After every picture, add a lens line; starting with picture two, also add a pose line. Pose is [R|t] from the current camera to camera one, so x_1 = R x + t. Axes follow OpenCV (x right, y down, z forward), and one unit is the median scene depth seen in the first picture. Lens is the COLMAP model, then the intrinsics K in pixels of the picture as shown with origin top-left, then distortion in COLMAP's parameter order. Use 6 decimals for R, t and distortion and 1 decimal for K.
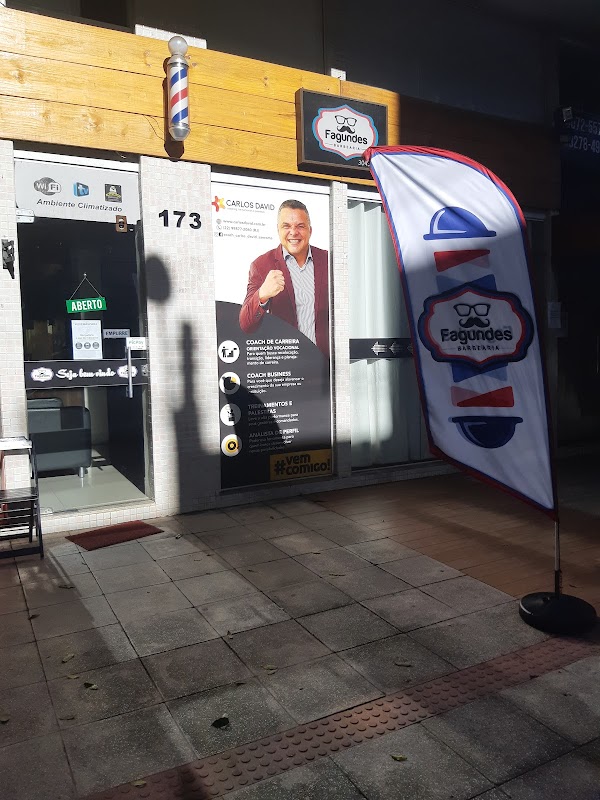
lens RADIAL K [[630.5, 0, 300.9], [0, 630.5, 400.4], [0, 0, 1]] dist [-0.003213, -0.001874]
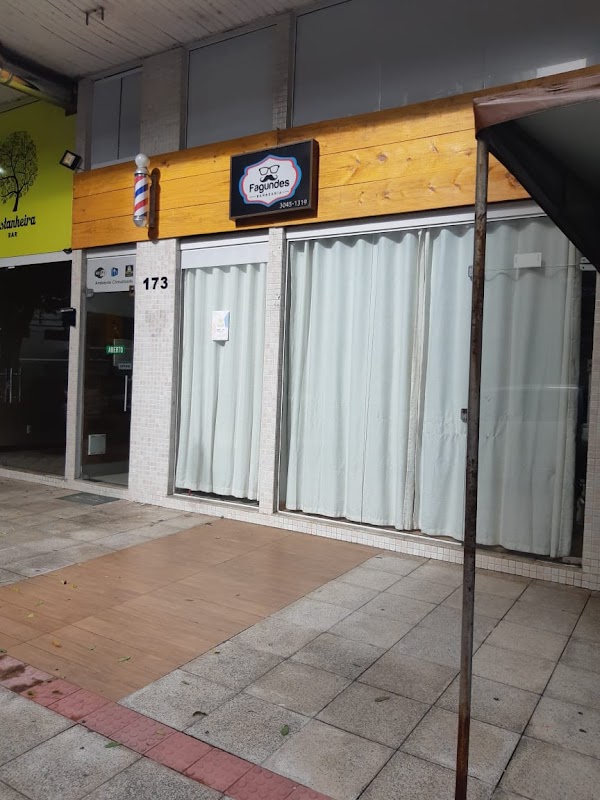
lens RADIAL K [[630.5, 0, 300.5], [0, 630.5, 397.4], [0, 0, 1]] dist [-0.003213, -0.001874]
pose [[0.478423, 0.069993, -0.875336, 1.139931], [-0.120086, 0.992668, 0.013741, -0.100148], [0.869880, 0.098542, 0.483320, 0.636639]]
